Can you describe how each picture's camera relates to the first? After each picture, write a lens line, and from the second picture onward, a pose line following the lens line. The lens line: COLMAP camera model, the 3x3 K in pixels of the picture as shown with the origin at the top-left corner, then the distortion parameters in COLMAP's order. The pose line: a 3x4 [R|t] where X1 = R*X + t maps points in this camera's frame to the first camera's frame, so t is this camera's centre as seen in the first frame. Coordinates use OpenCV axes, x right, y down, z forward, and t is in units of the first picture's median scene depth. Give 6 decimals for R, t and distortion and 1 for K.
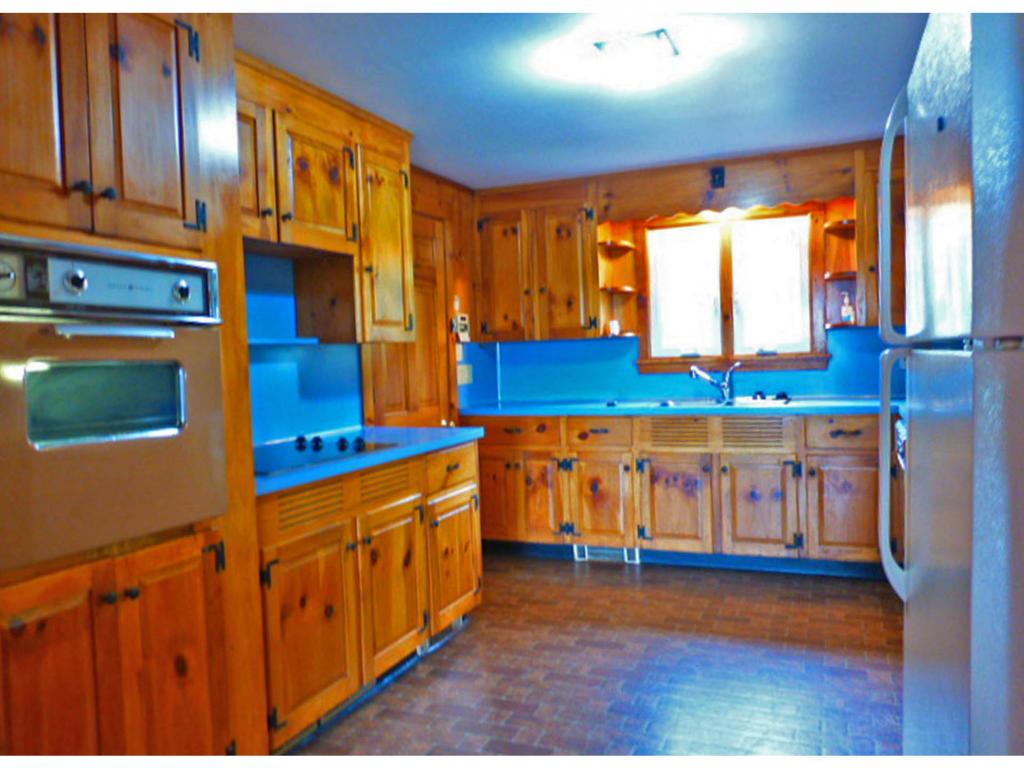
lens RADIAL K [[759.7, 0, 497.4], [0, 759.7, 385.8], [0, 0, 1]] dist [-0.005866, 0.005069]
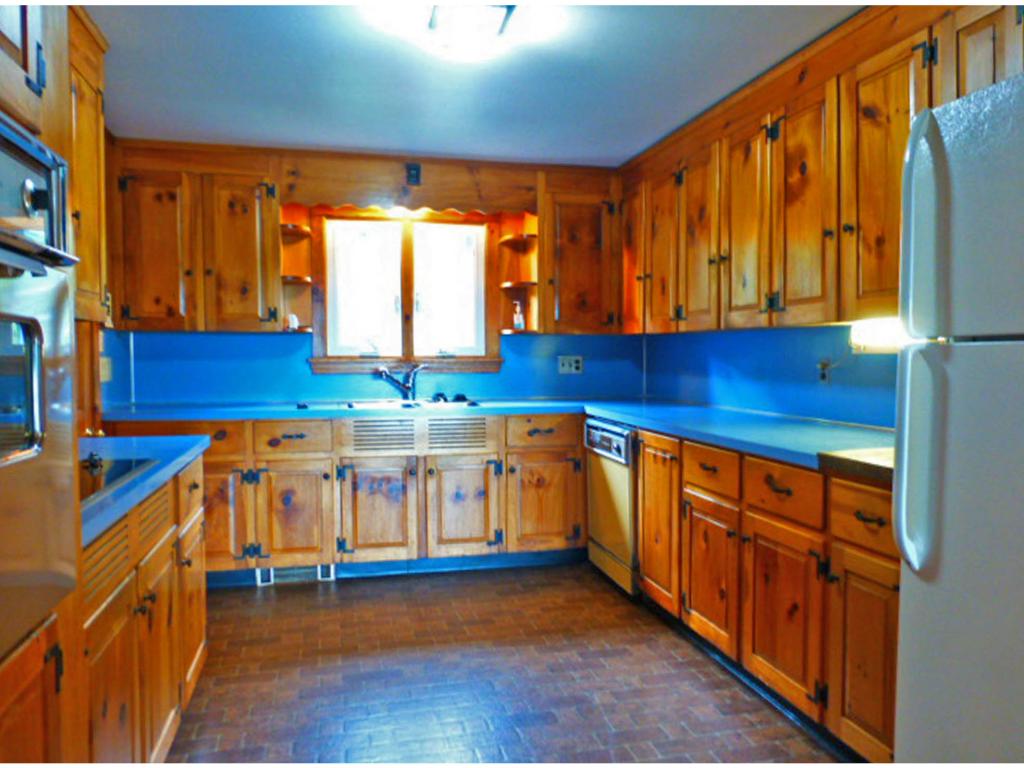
lens RADIAL K [[759.7, 0, 497.4], [0, 759.7, 385.8], [0, 0, 1]] dist [-0.005866, 0.005069]
pose [[0.810937, 0.012140, 0.585008, -0.191301], [-0.007525, 0.999918, -0.010318, 0.007869], [-0.585085, 0.003965, 0.810962, 0.141017]]
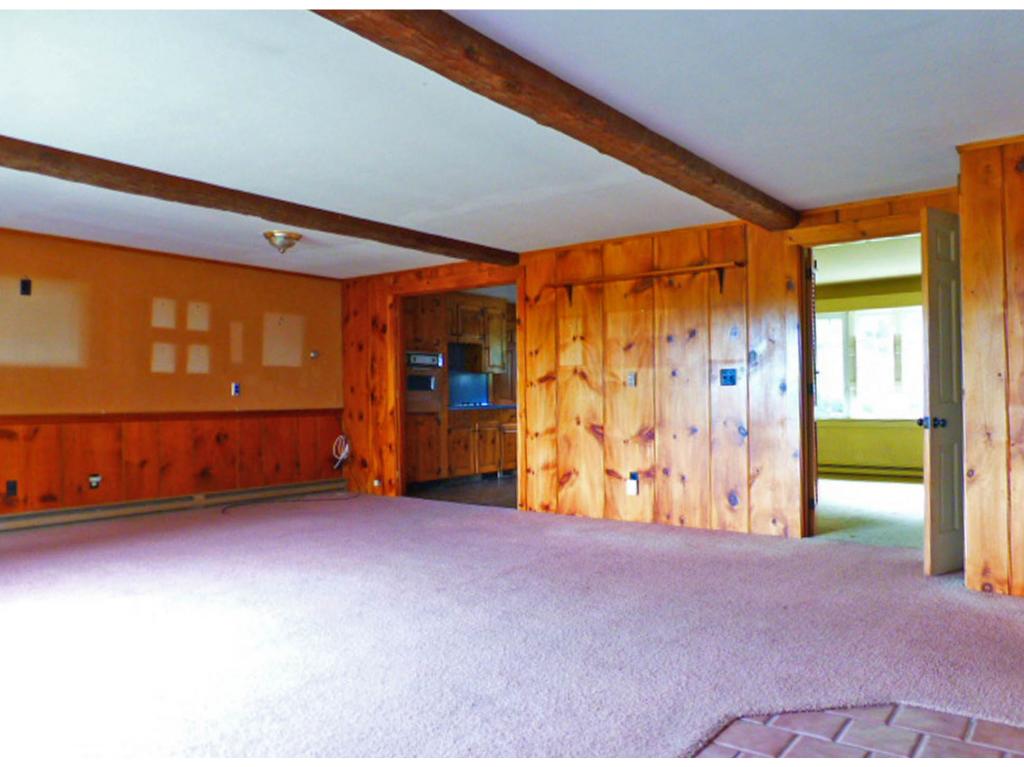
lens RADIAL K [[759.7, 0, 497.4], [0, 759.7, 385.3], [0, 0, 1]] dist [-0.005866, 0.005069]
pose [[0.964536, 0.025691, -0.262699, 0.734495], [-0.036664, 0.998644, -0.036951, 0.112550], [0.261394, 0.045272, 0.964170, -2.088109]]
